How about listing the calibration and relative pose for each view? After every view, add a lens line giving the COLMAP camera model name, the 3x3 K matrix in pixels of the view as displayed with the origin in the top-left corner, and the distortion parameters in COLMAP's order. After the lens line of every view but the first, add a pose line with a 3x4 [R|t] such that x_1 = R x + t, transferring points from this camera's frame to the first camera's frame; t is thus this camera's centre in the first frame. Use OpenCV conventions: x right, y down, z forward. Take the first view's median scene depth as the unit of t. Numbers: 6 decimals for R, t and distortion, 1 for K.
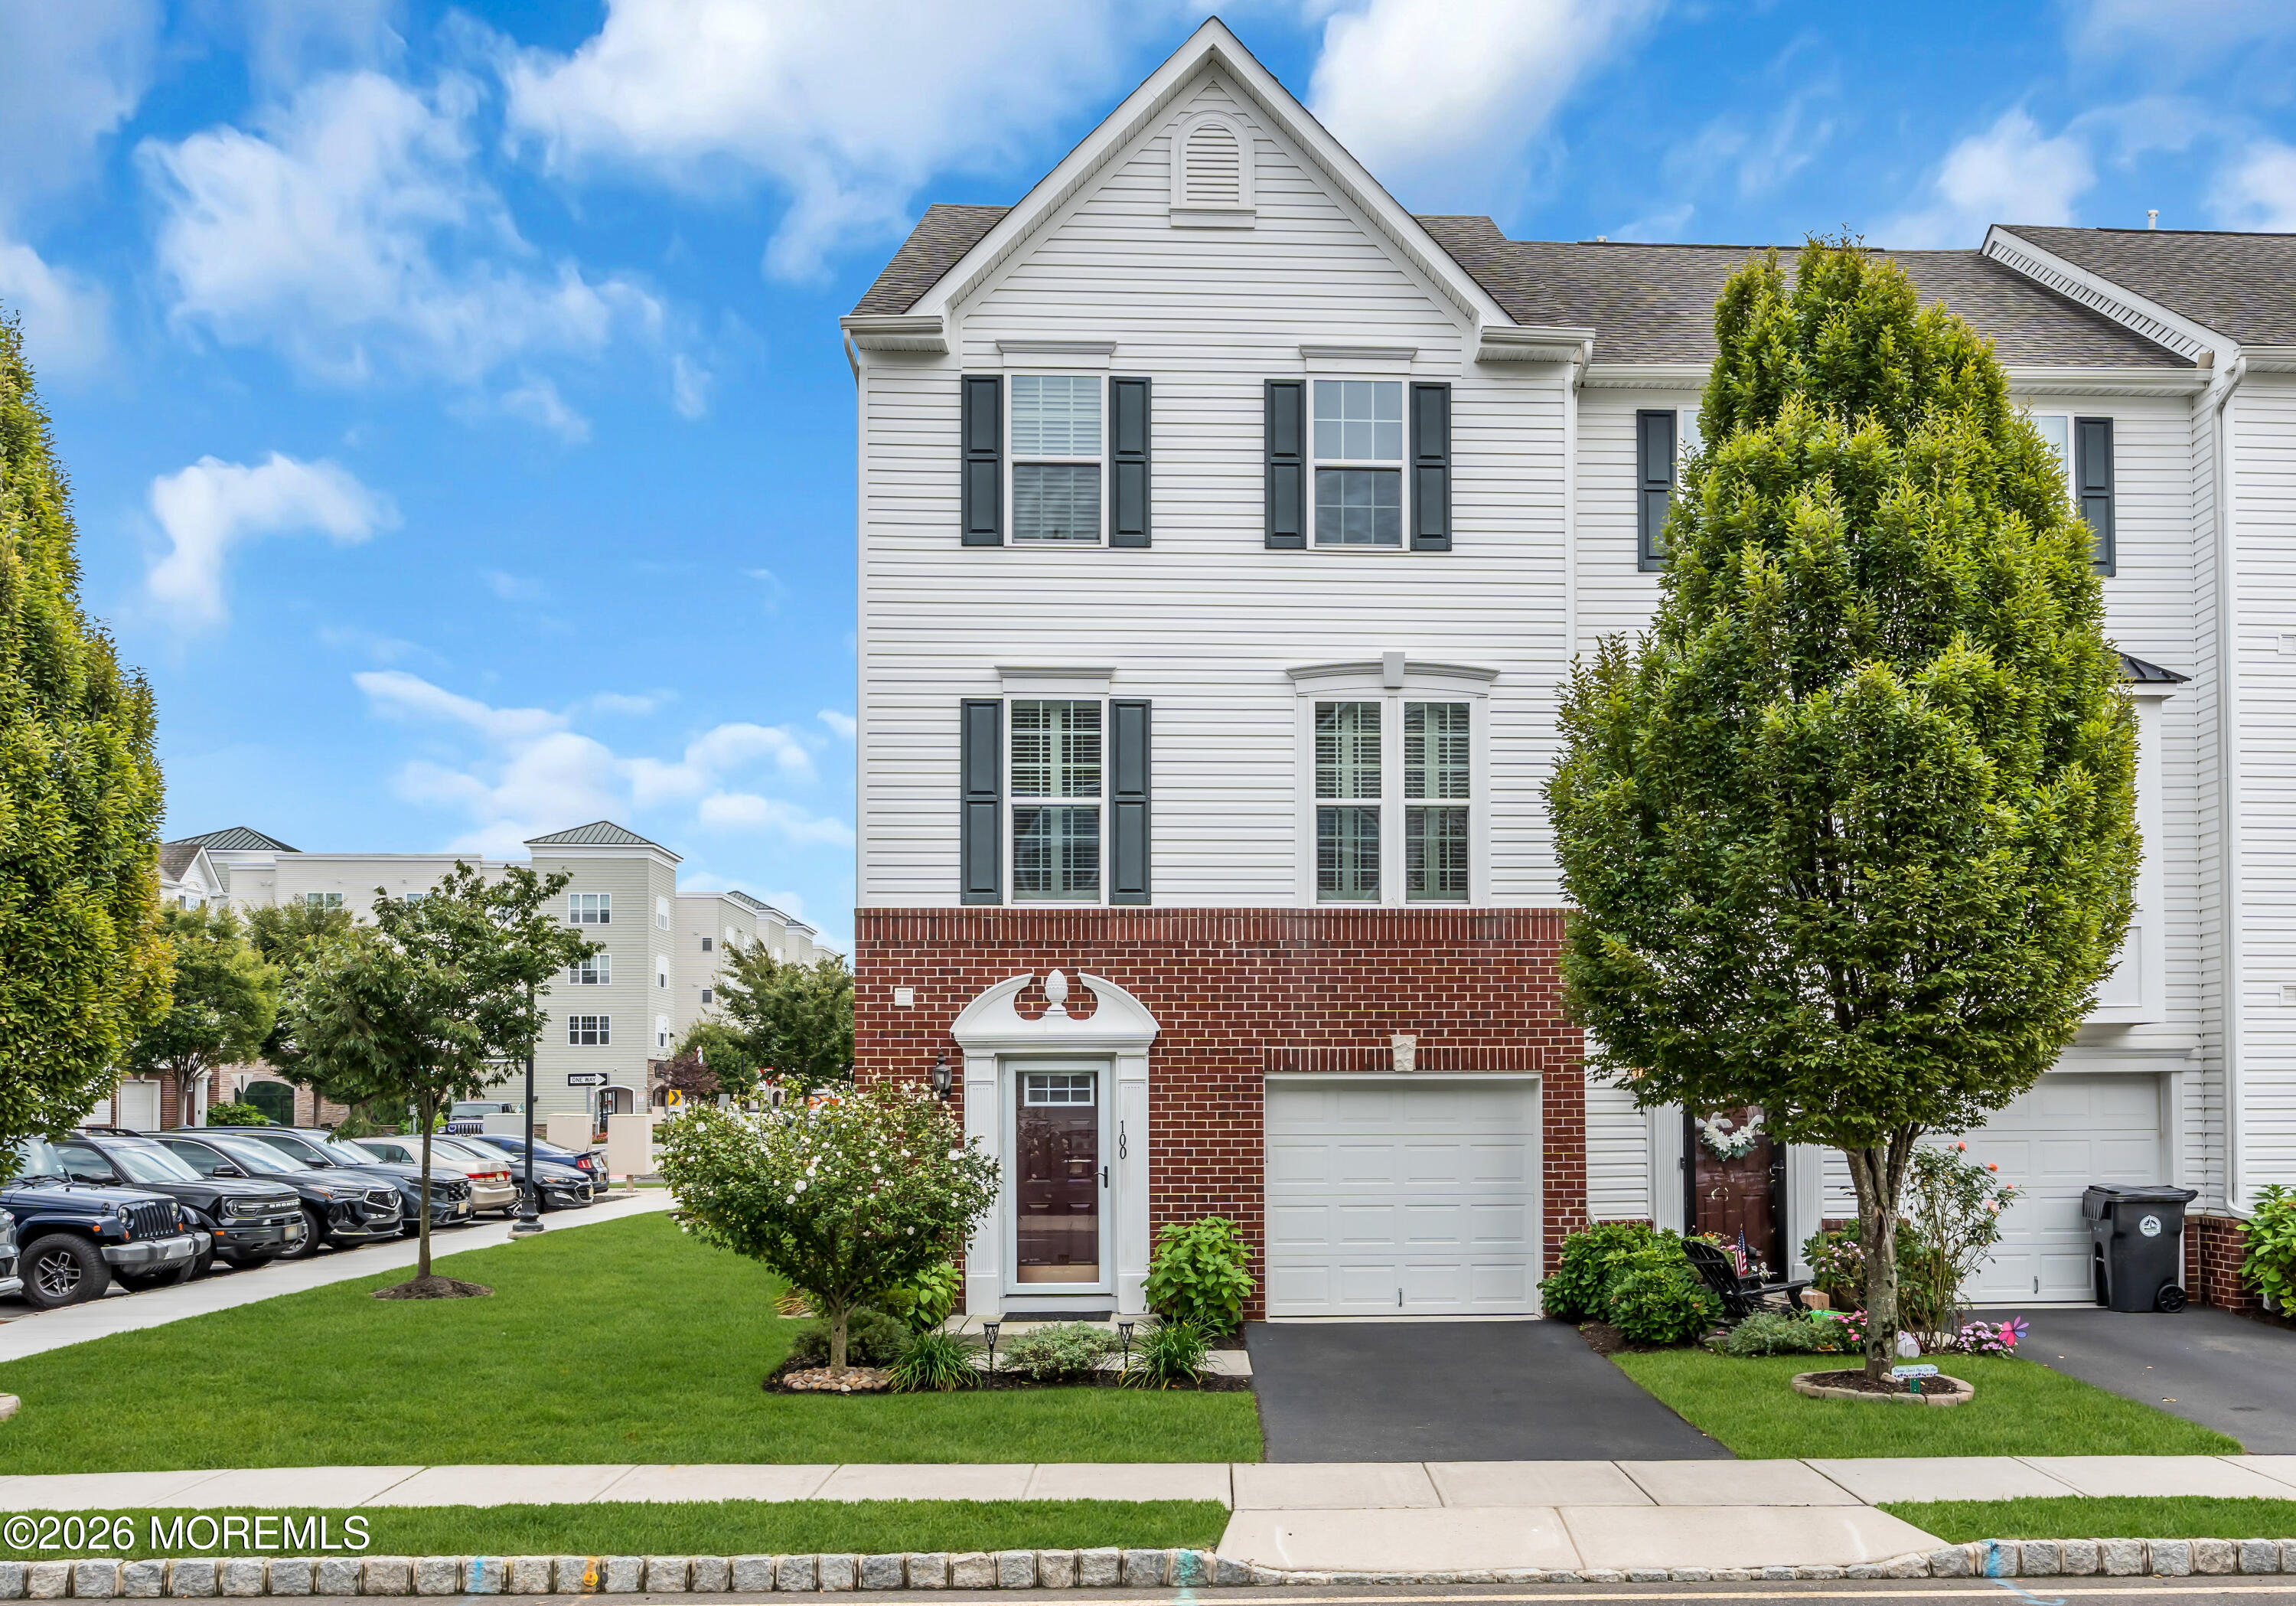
lens RADIAL K [[1878.7, 0, 1154.5], [0, 1878.7, 1042.5], [0, 0, 1]] dist [-0.003983, 0.009518]
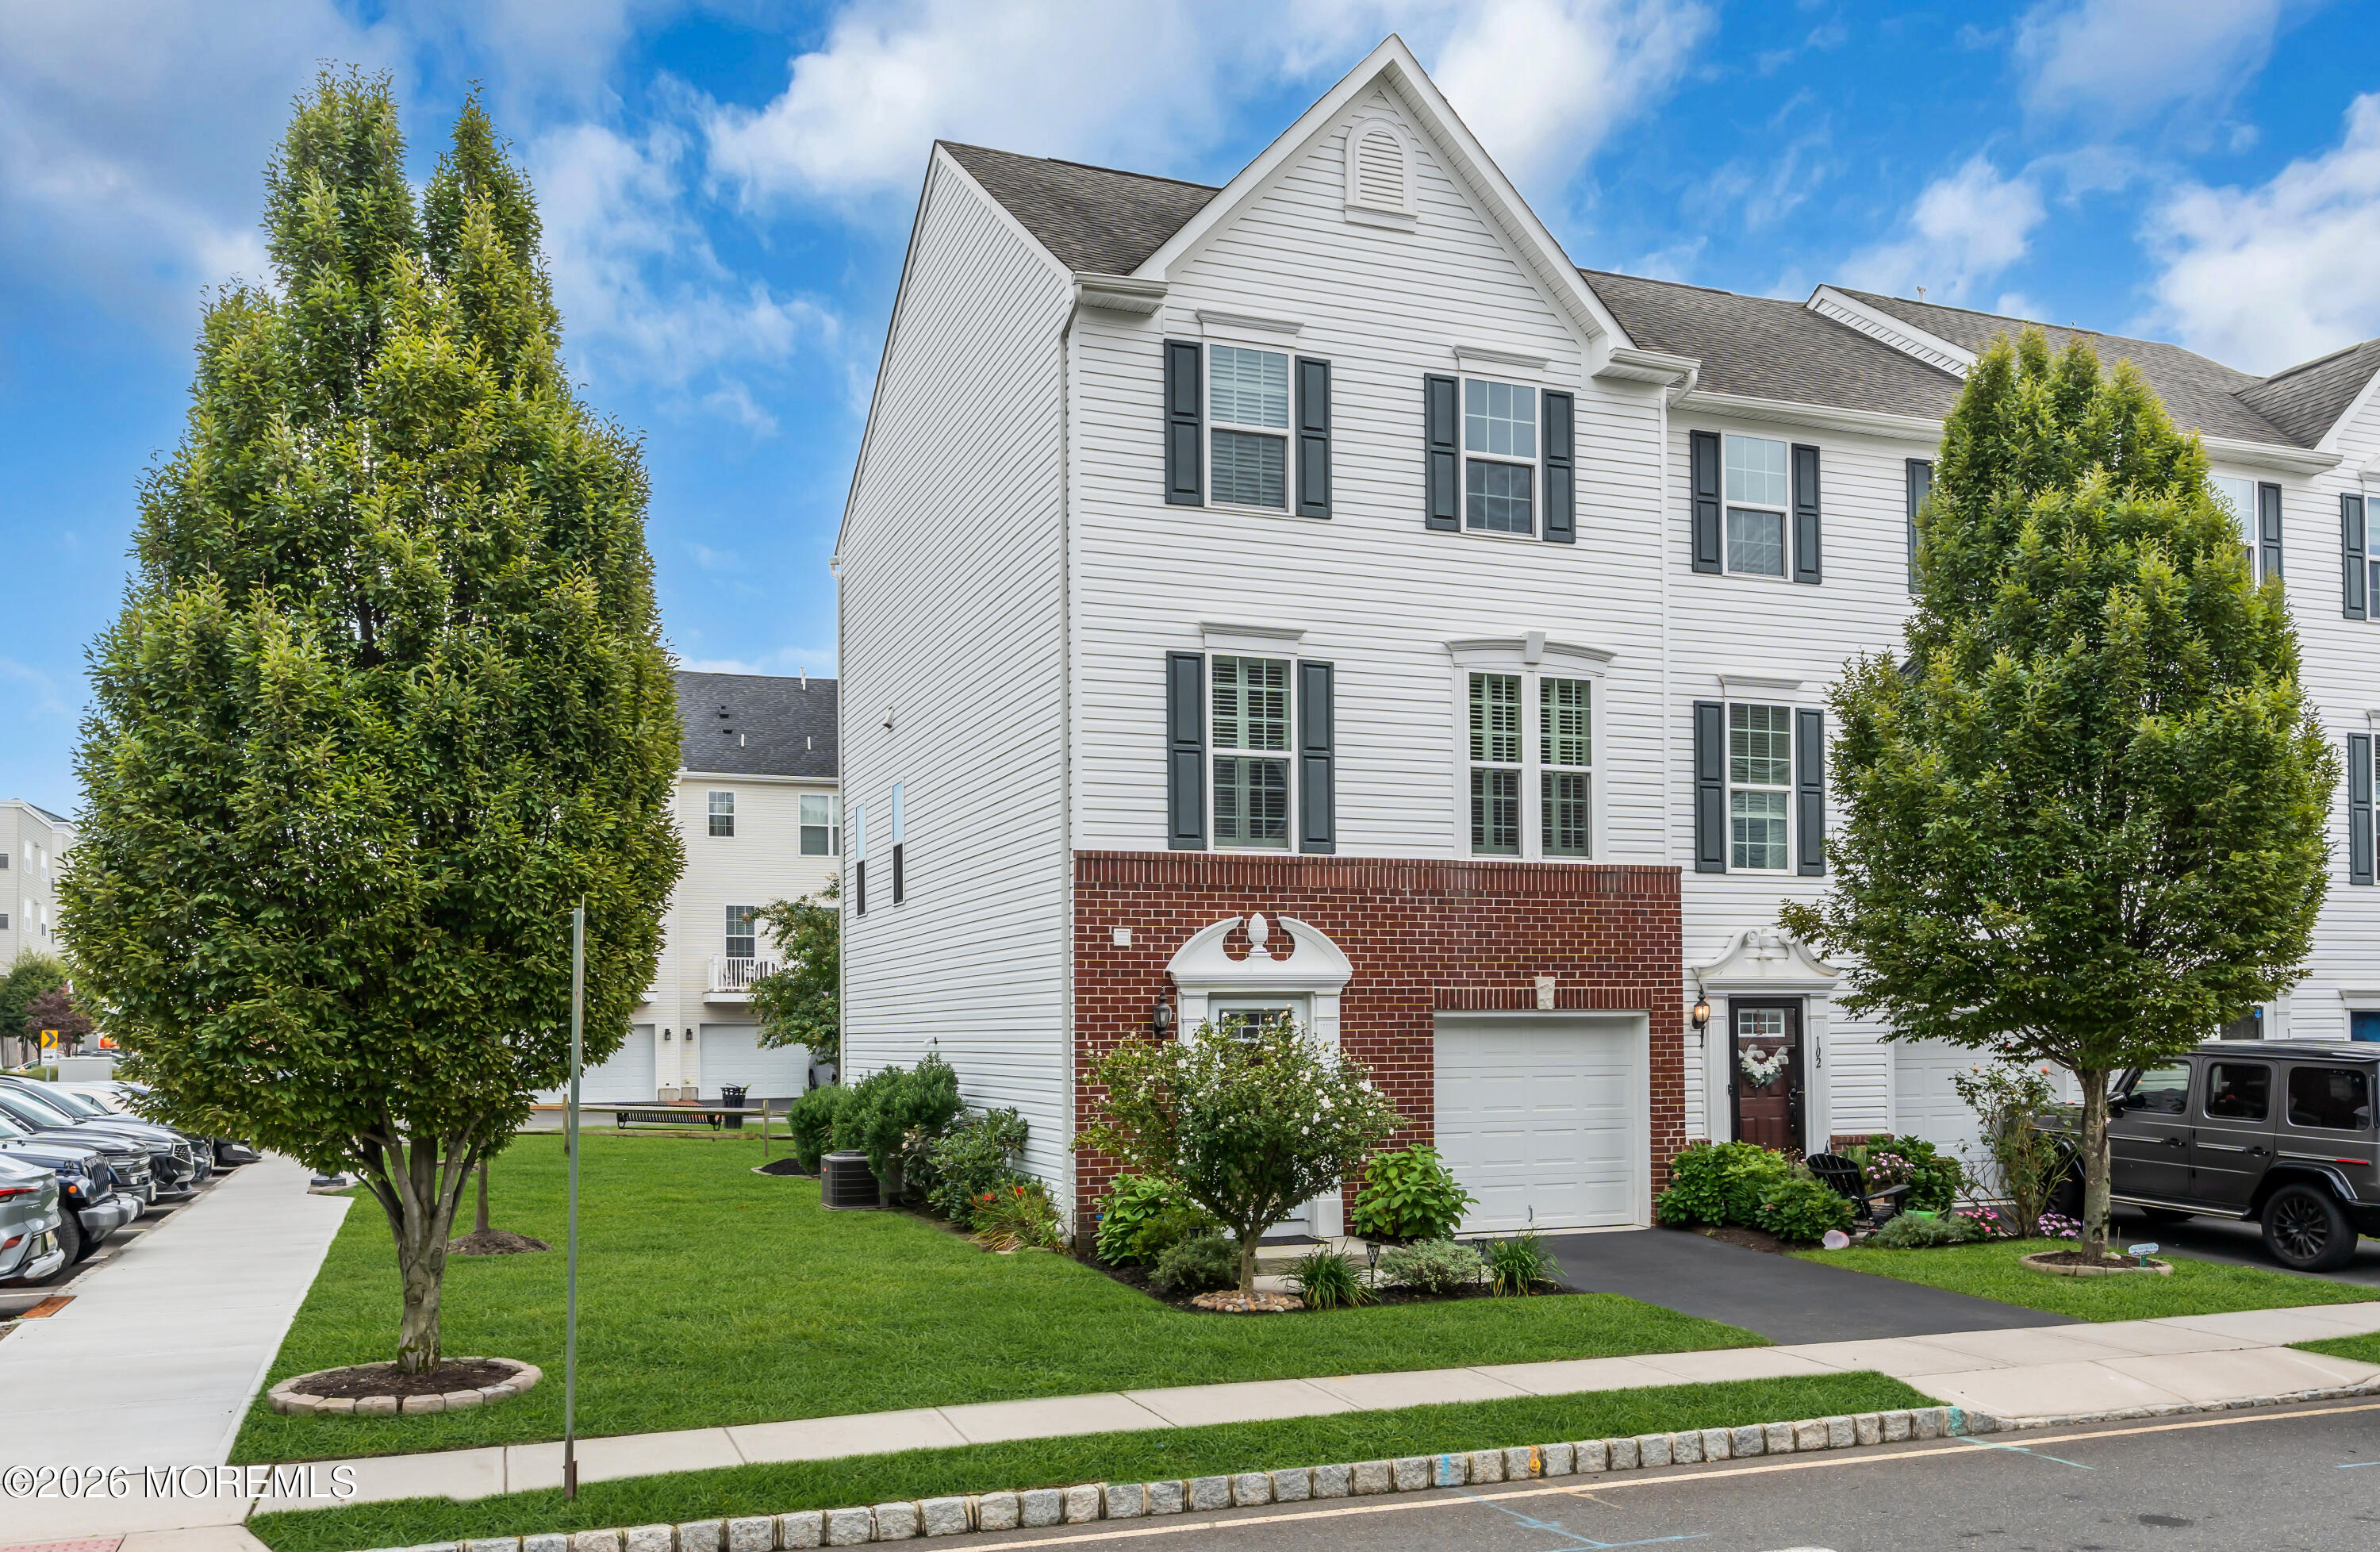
lens RADIAL K [[1916.7, 0, 1188.3], [0, 1916.7, 973.1], [0, 0, 1]] dist [0.003281, 0.002038]
pose [[0.948606, 0.005721, 0.316409, -0.427015], [-0.004966, 0.999983, -0.003191, -0.001448], [-0.316422, 0.001456, 0.948618, -0.009252]]
